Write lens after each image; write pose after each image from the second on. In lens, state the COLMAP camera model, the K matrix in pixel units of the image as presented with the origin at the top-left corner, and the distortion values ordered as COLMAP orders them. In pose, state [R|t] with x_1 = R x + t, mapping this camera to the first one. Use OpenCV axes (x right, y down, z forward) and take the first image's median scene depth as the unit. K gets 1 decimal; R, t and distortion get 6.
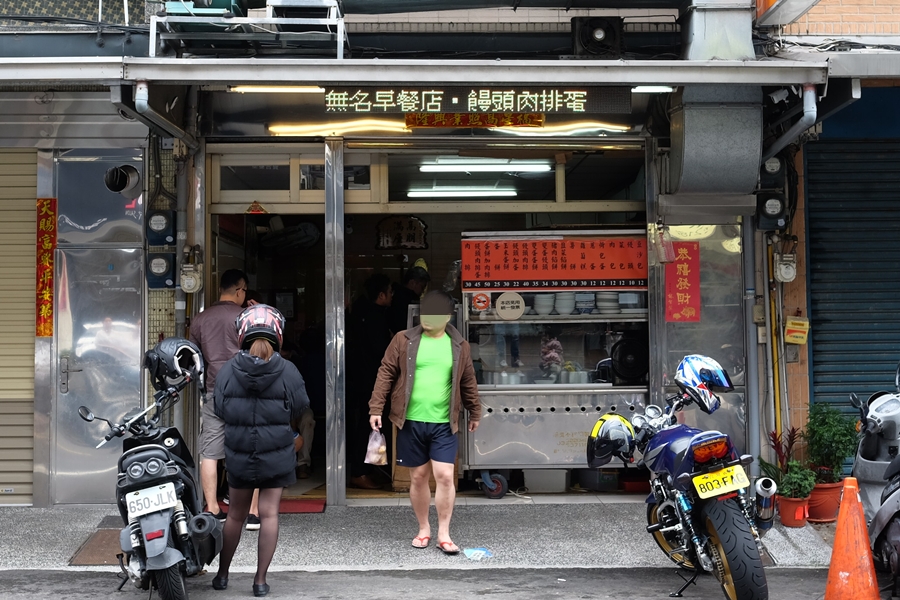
lens RADIAL K [[917.8, 0, 452.8], [0, 917.8, 297.9], [0, 0, 1]] dist [-0.007686, 0.000000]
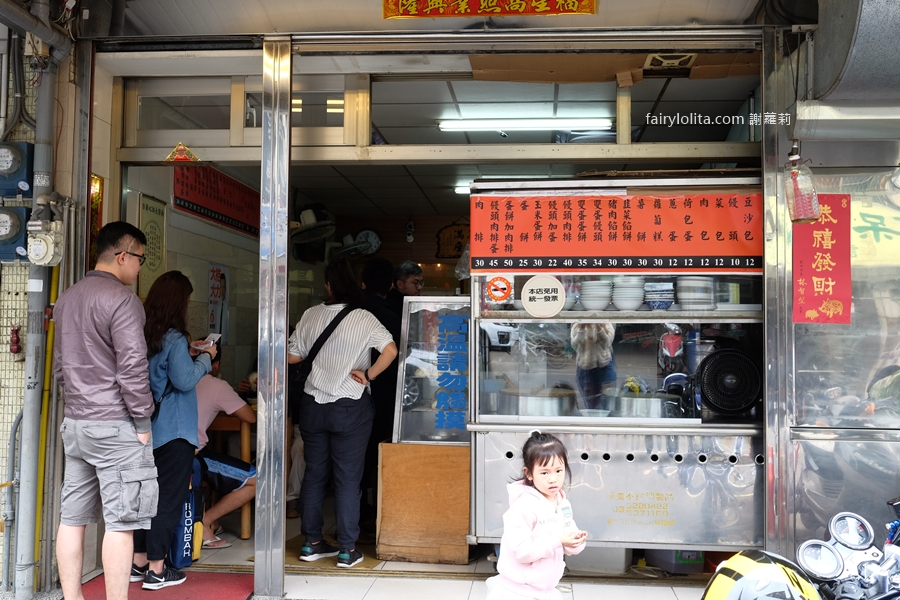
lens RADIAL K [[917.8, 0, 423.6], [0, 917.8, 307.2], [0, 0, 1]] dist [-0.007686, 0.000000]
pose [[0.995133, 0.014688, -0.097437, 0.041676], [-0.014717, 0.999892, 0.000419, 0.017583], [0.097433, 0.001017, 0.995242, 0.341147]]
